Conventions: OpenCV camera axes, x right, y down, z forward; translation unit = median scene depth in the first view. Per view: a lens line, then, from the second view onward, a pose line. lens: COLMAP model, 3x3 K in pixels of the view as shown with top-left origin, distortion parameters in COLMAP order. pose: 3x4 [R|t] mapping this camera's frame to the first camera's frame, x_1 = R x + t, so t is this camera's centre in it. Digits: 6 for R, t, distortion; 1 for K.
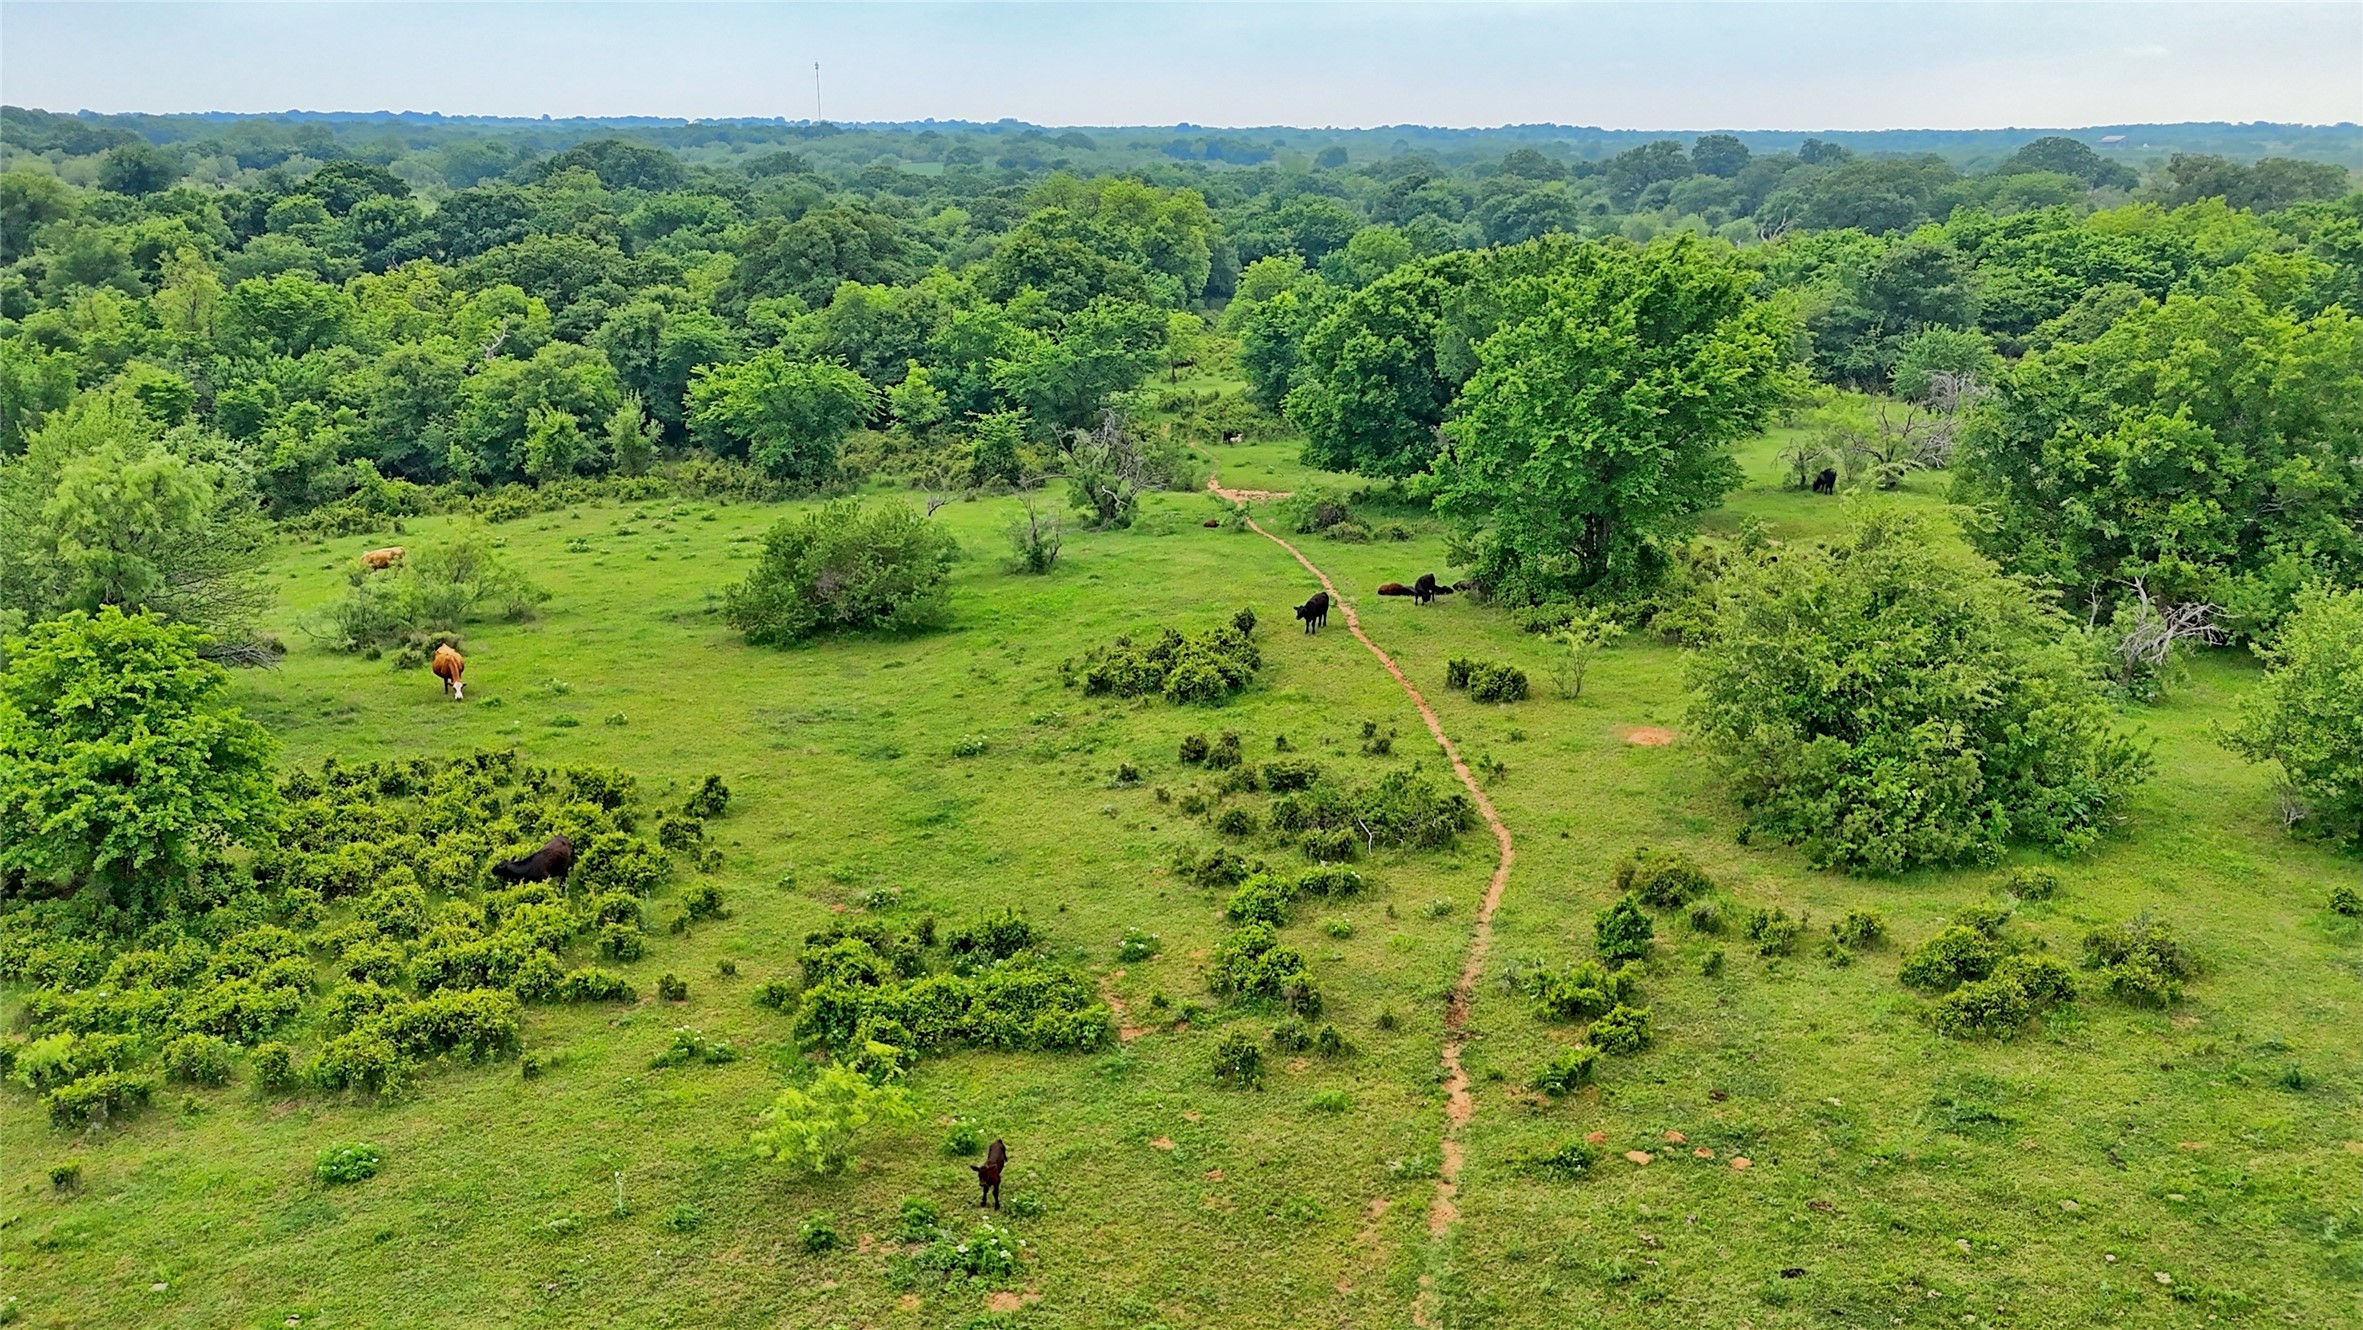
lens RADIAL K [[1741.7, 0, 1181.5], [0, 1741.7, 665.0], [0, 0, 1]] dist [0.078883, -0.054677]
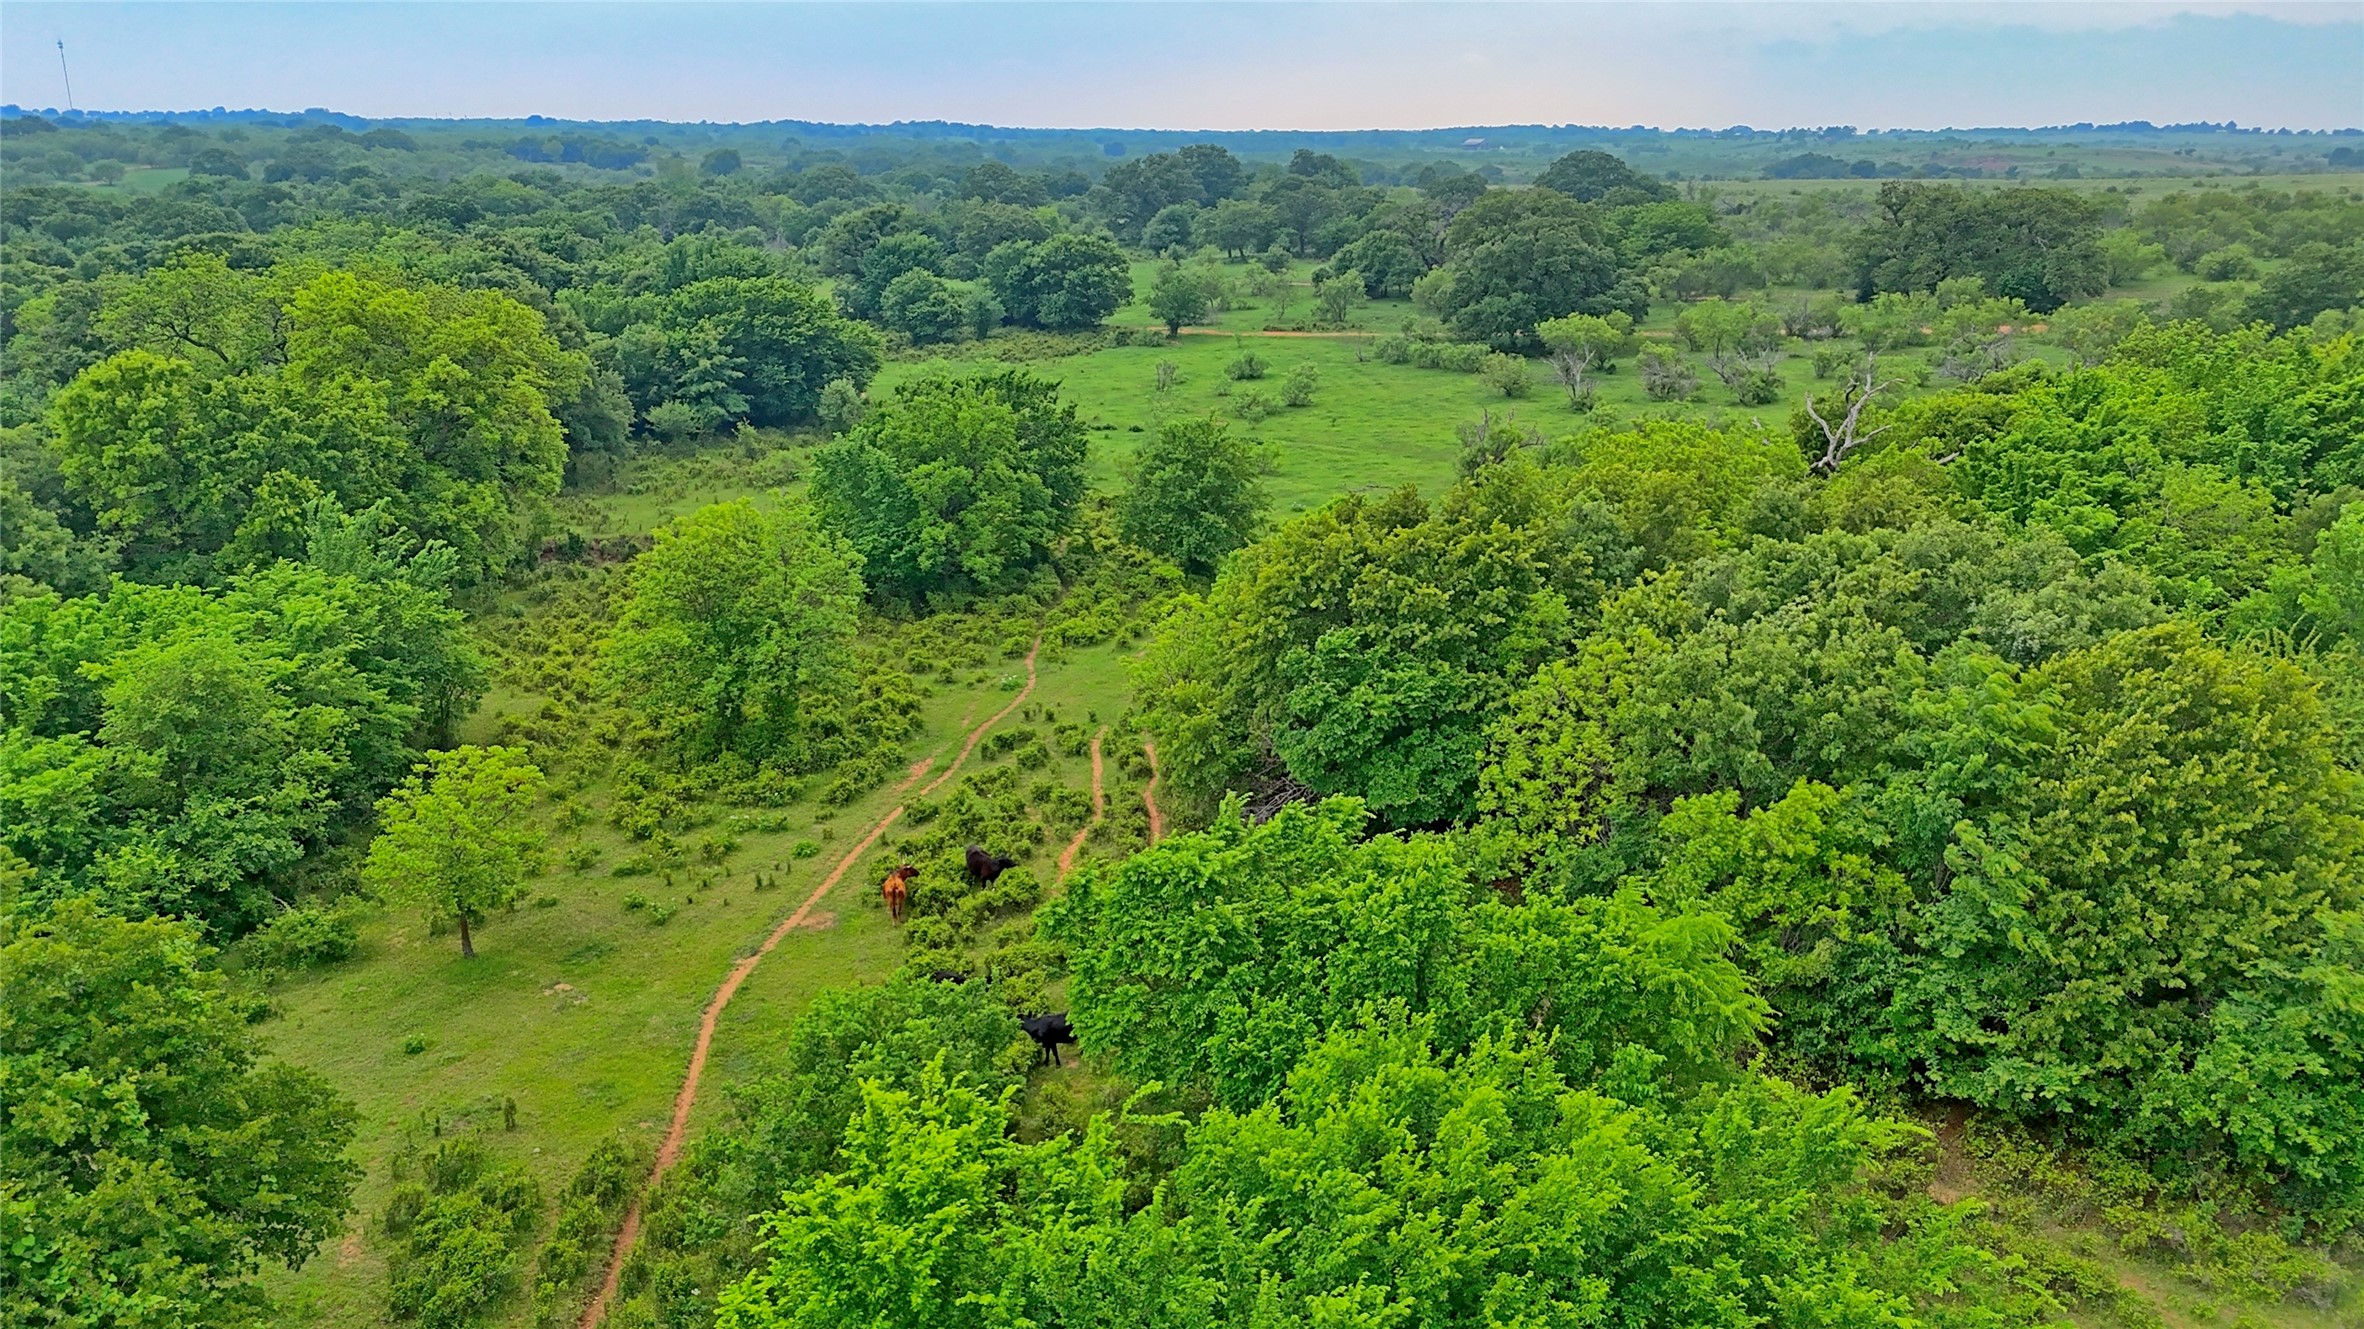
lens RADIAL K [[1742.4, 0, 1182.0], [0, 1742.4, 664.5], [0, 0, 1]] dist [0.078883, -0.054677]
pose [[0.944238, -0.098858, 0.314074, 0.029016], [0.098171, 0.995006, 0.018046, -0.245211], [-0.314289, 0.013794, 0.949227, 0.747627]]
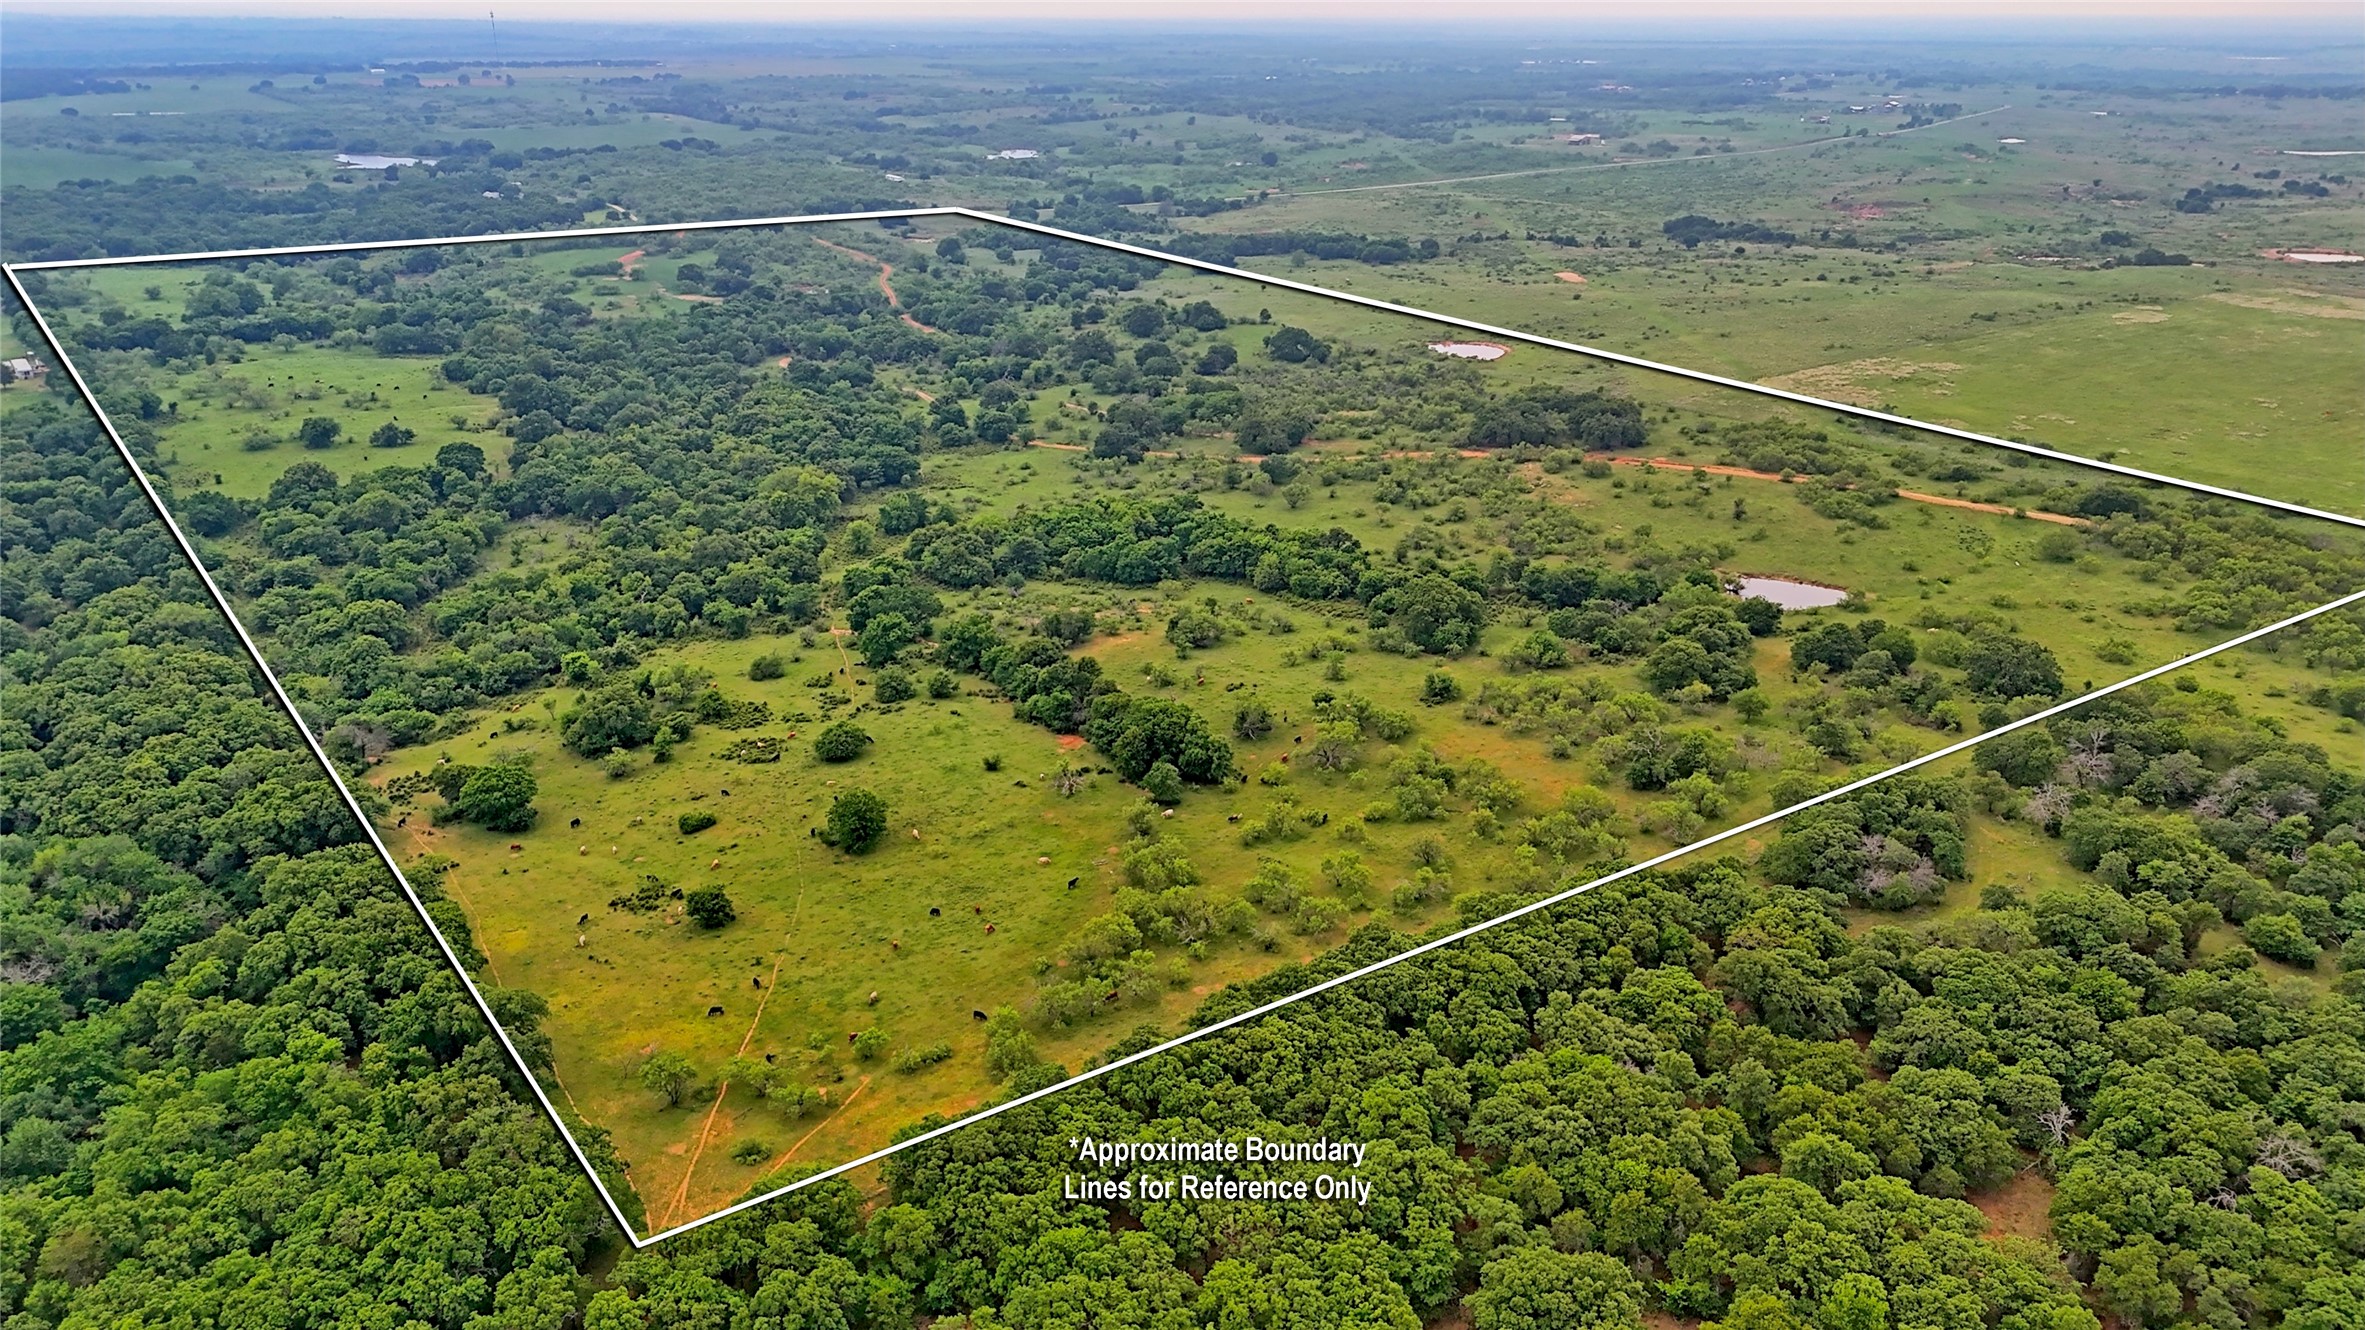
lens RADIAL K [[1785.5, 0, 1182.5], [0, 1785.5, 665.0], [0, 0, 1]] dist [0.016199, -0.003514]
pose [[0.986105, -0.071397, 0.149995, 0.158746], [0.060675, 0.995345, 0.074885, -0.226835], [-0.154643, -0.064744, 0.985847, -2.784502]]
